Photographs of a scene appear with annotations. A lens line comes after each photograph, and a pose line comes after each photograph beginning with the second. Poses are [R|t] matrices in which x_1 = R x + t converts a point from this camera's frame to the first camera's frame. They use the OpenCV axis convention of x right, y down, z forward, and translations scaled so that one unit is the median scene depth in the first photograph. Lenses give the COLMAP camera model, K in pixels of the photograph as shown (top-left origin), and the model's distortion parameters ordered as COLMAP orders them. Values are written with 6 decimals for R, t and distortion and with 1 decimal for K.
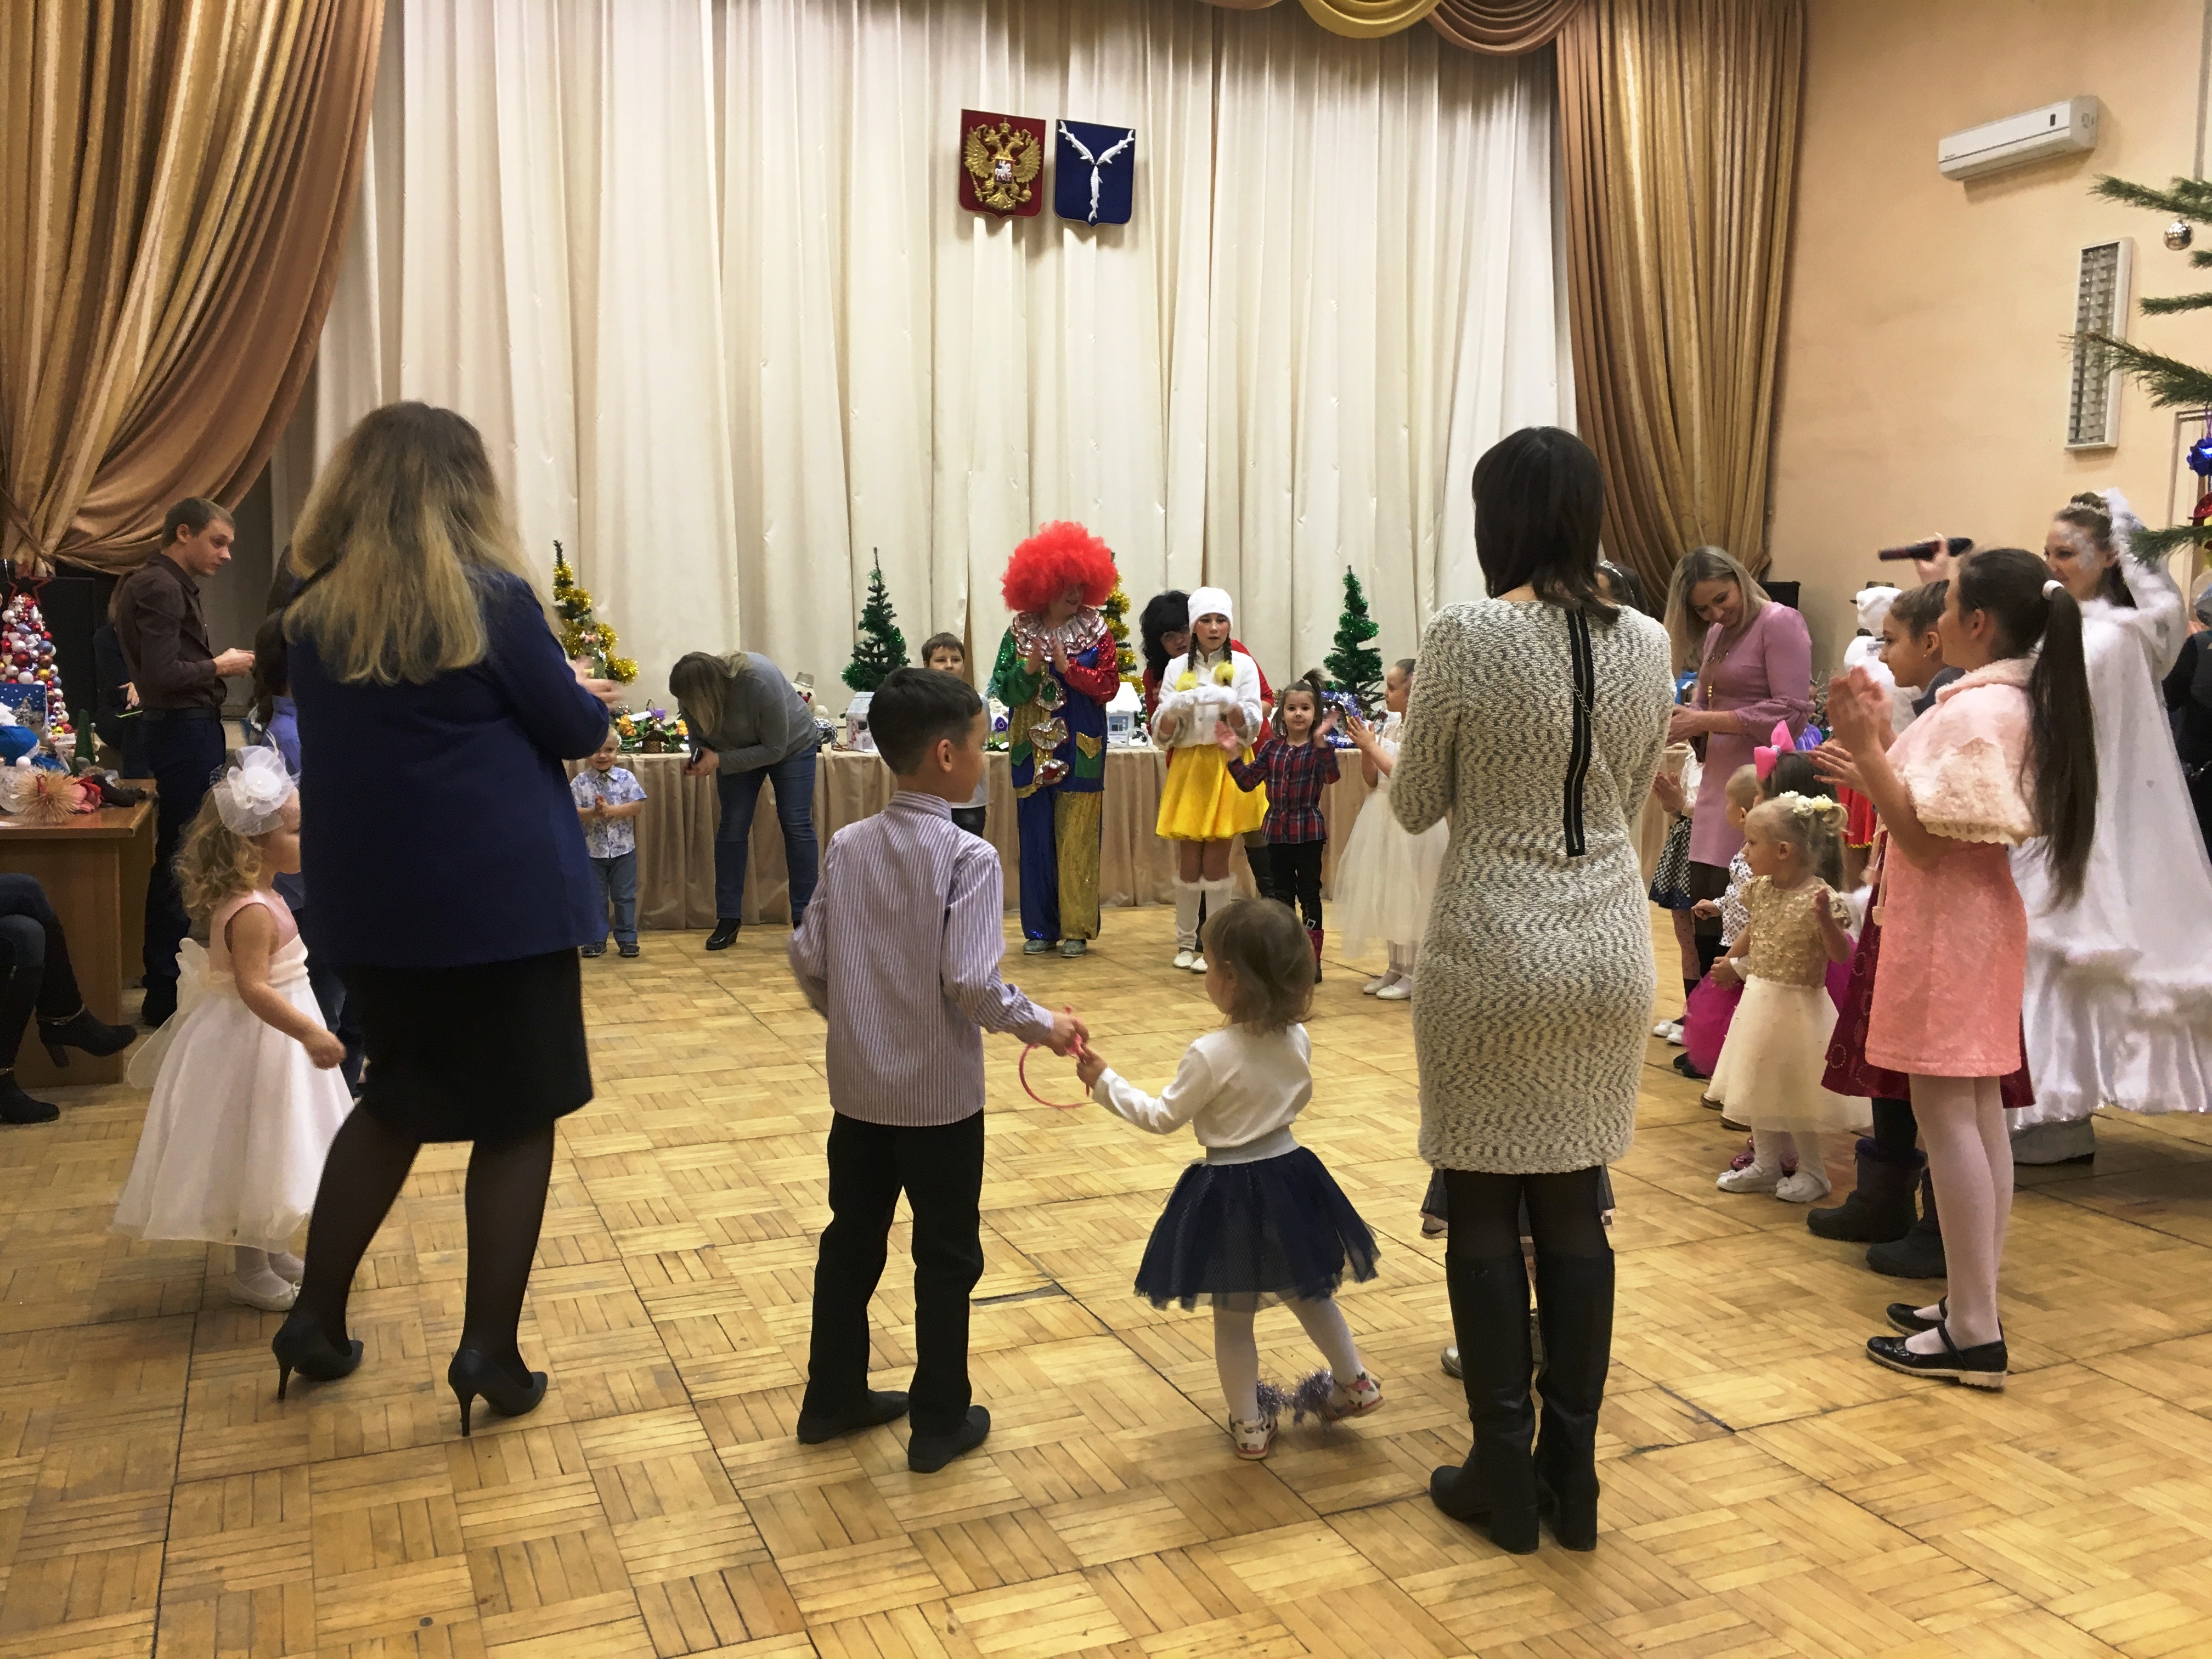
lens RADIAL K [[1868.6, 0, 1106.0], [0, 1868.6, 829.5], [0, 0, 1]] dist [0.090099, -0.127760]
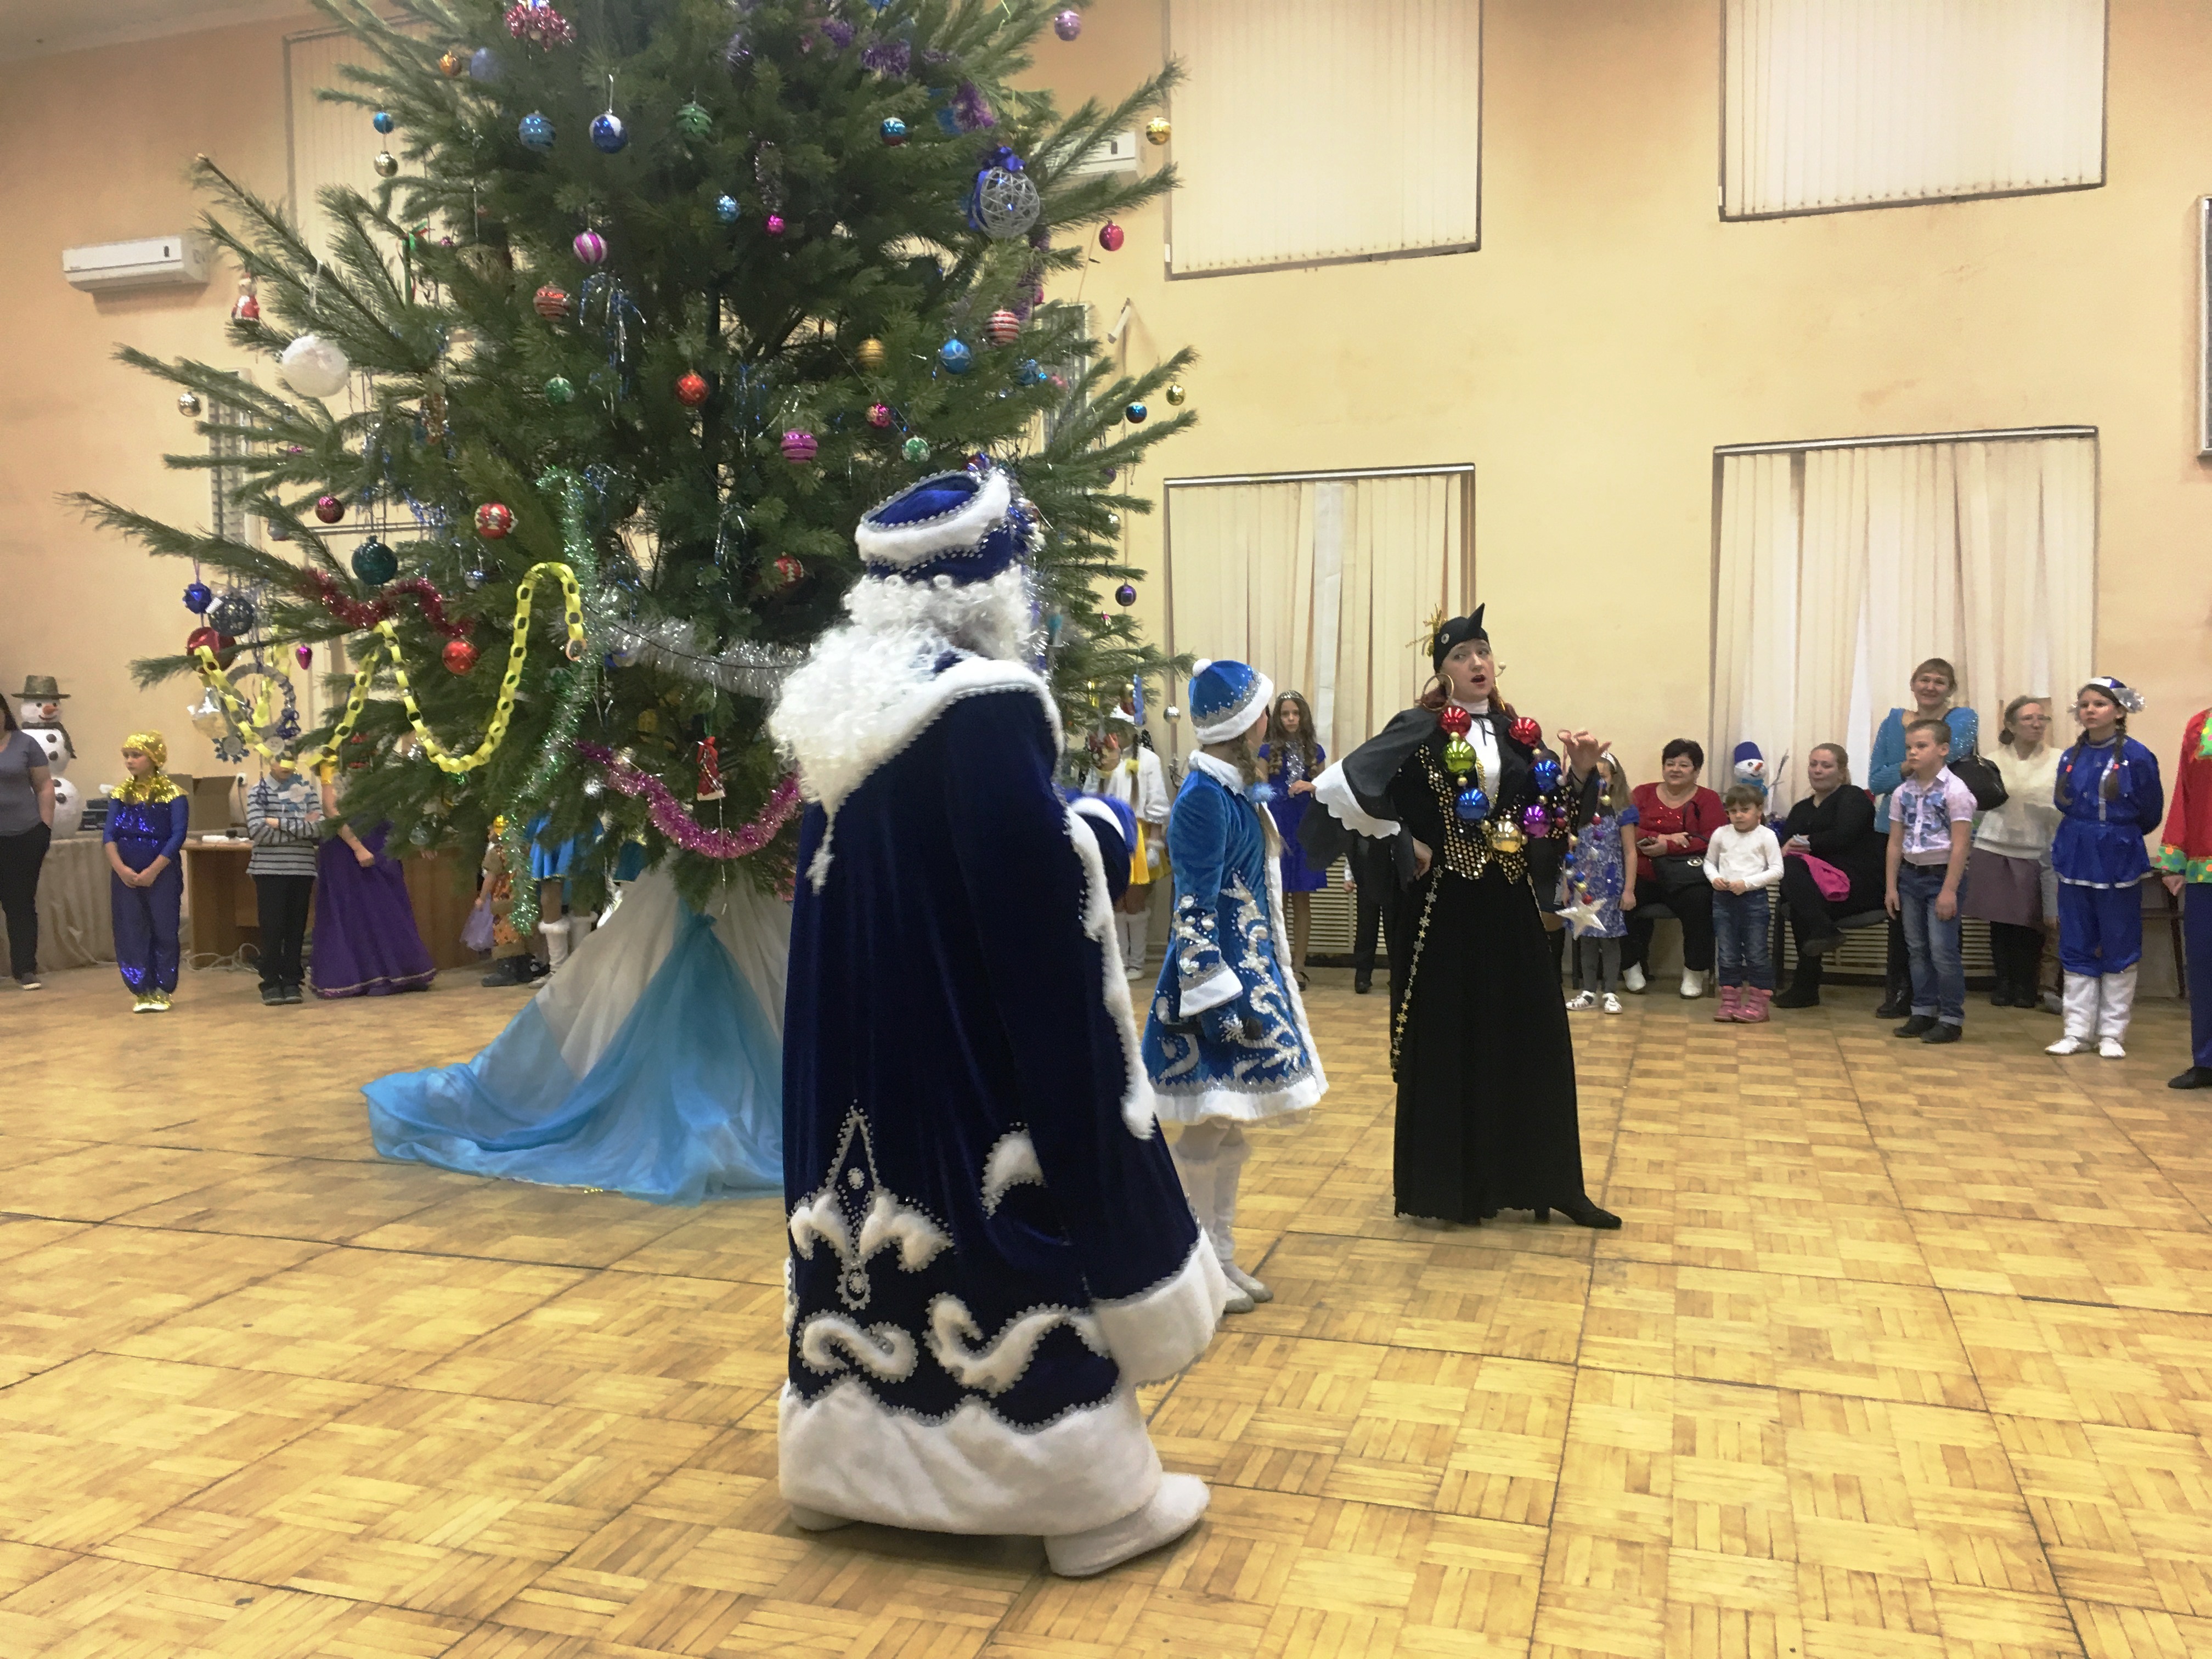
lens RADIAL K [[1847.8, 0, 1106.0], [0, 1847.8, 829.5], [0, 0, 1]] dist [0.098919, -0.126096]
pose [[0.654077, -0.072037, 0.752990, 0.013784], [0.100101, 0.994943, 0.008233, 0.000633], [-0.749776, 0.069989, 0.657980, -0.086313]]
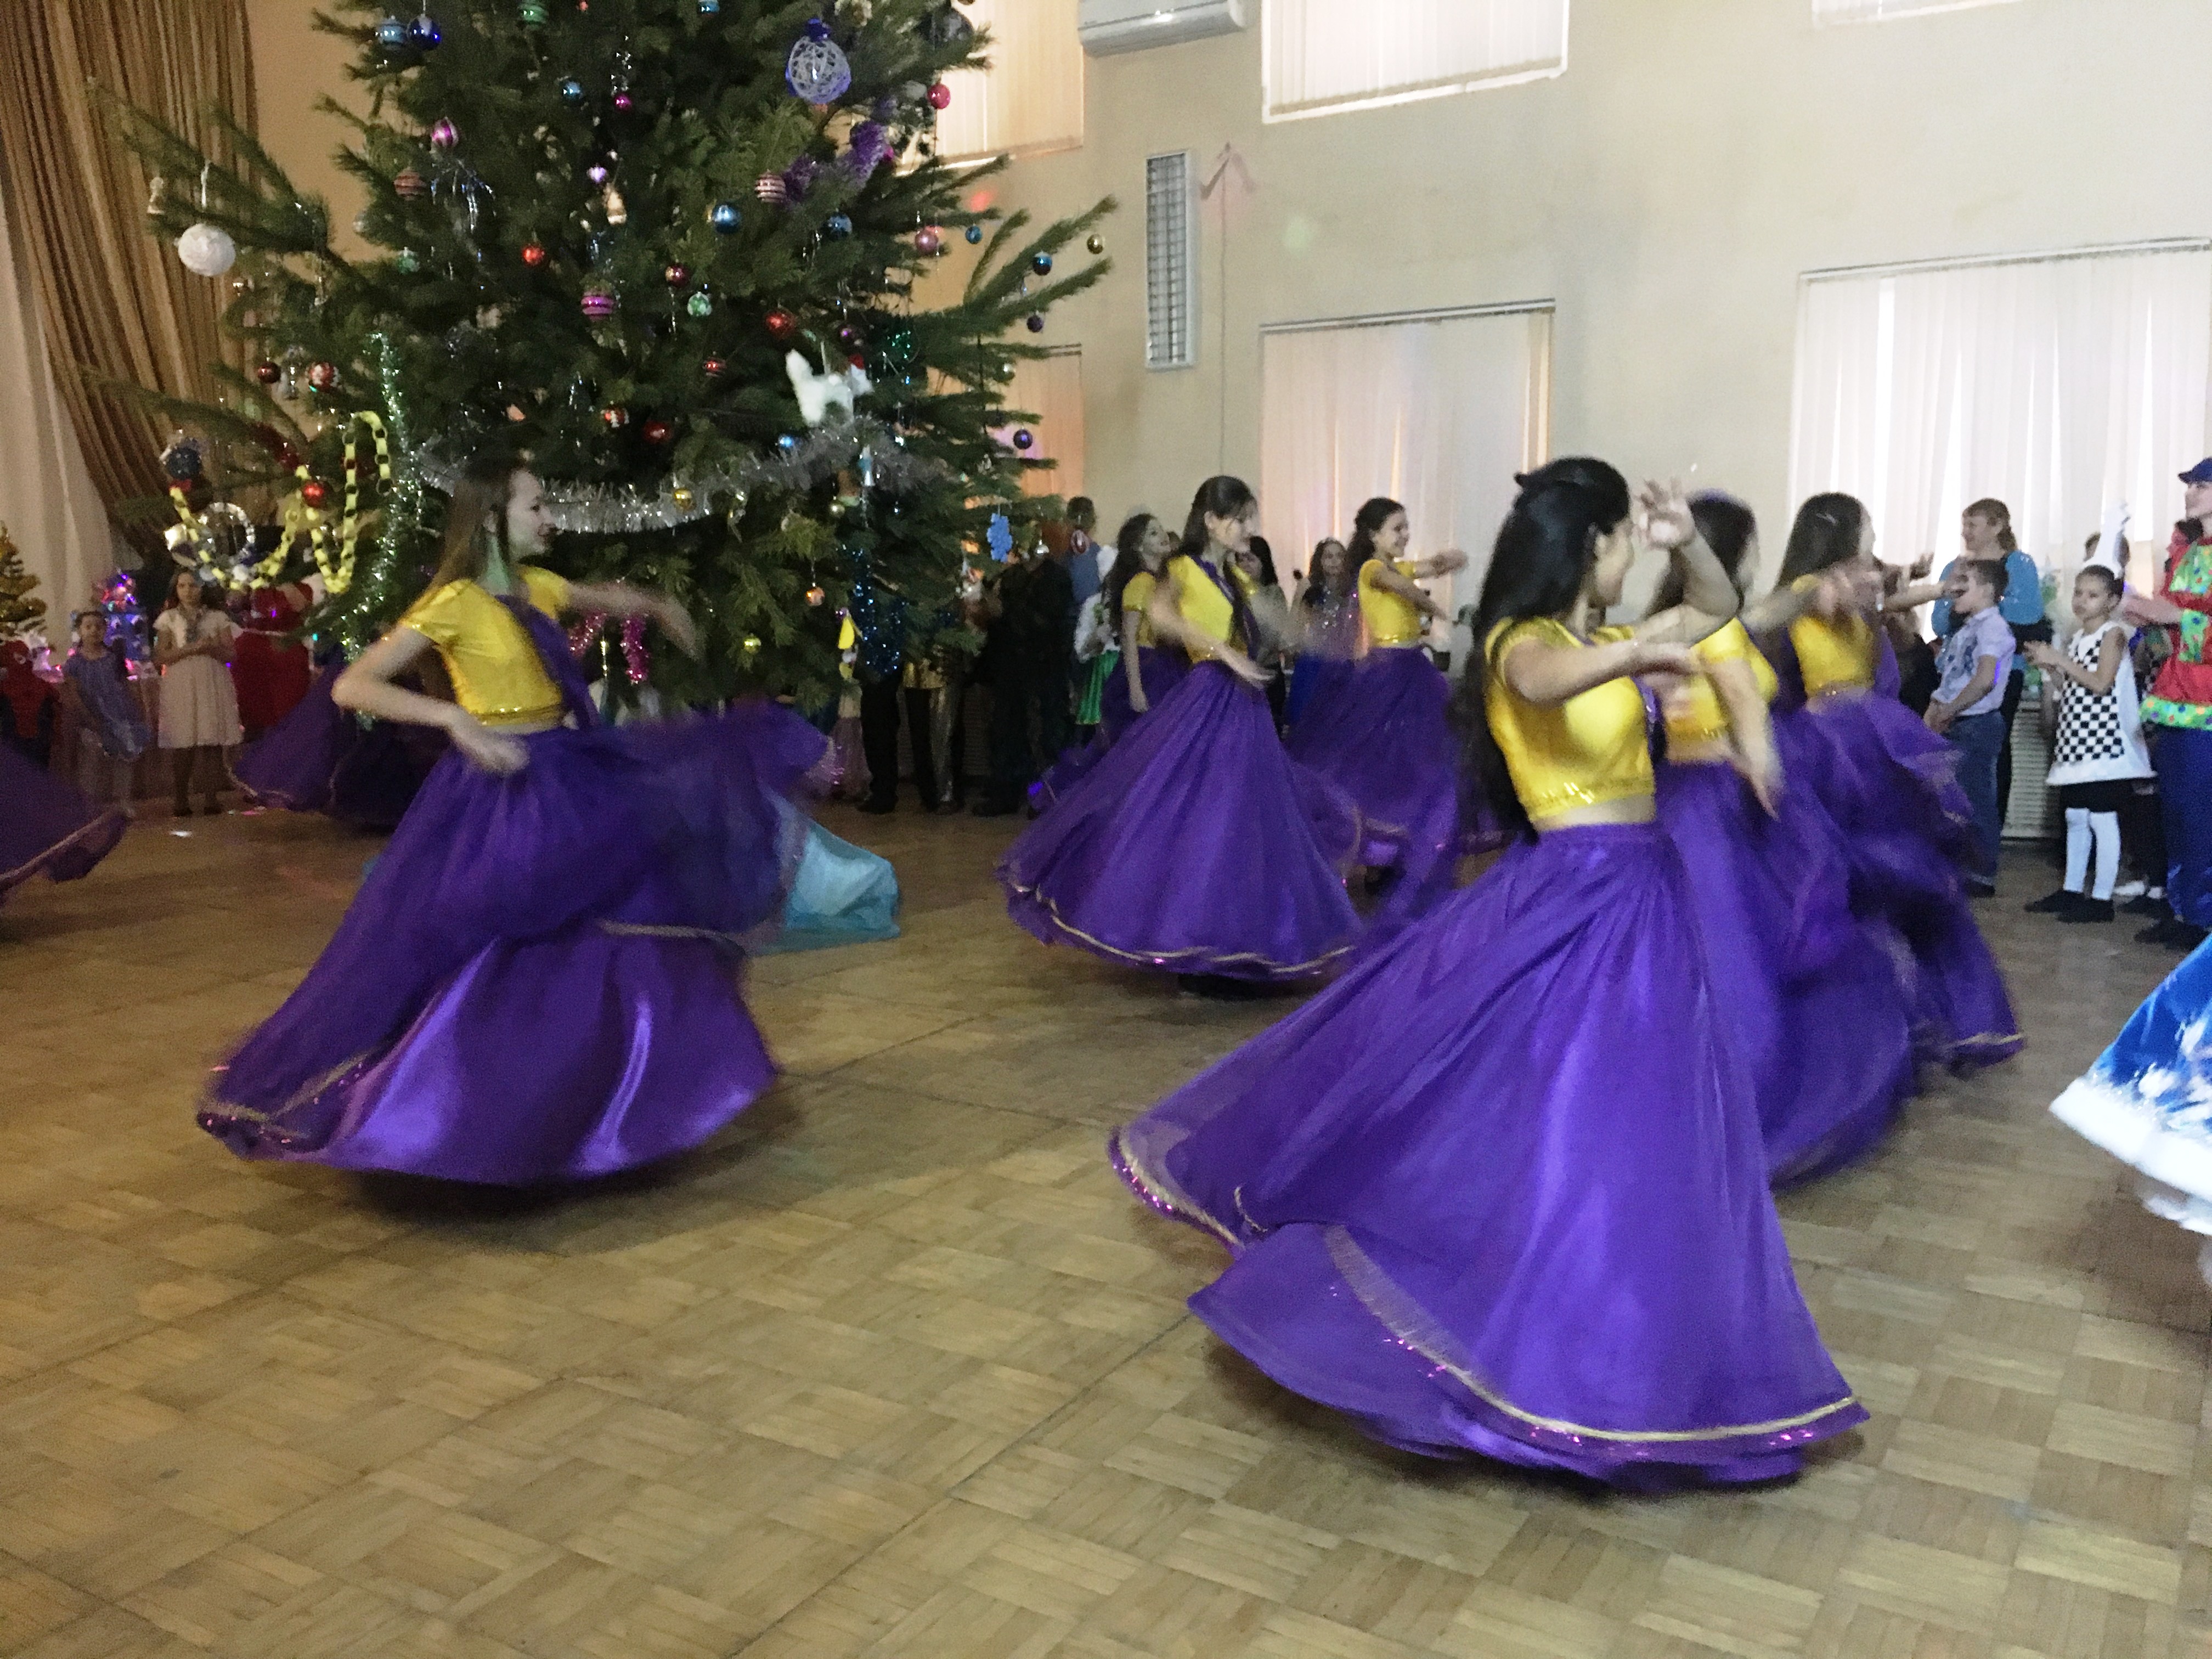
lens RADIAL K [[1854.2, 0, 1107.9], [0, 1854.2, 821.5], [0, 0, 1]] dist [0.091774, -0.119387]
pose [[0.811418, -0.099290, 0.575970, 0.106611], [0.081906, 0.995057, 0.056149, 0.025680], [-0.578698, 0.001615, 0.815540, -0.227477]]
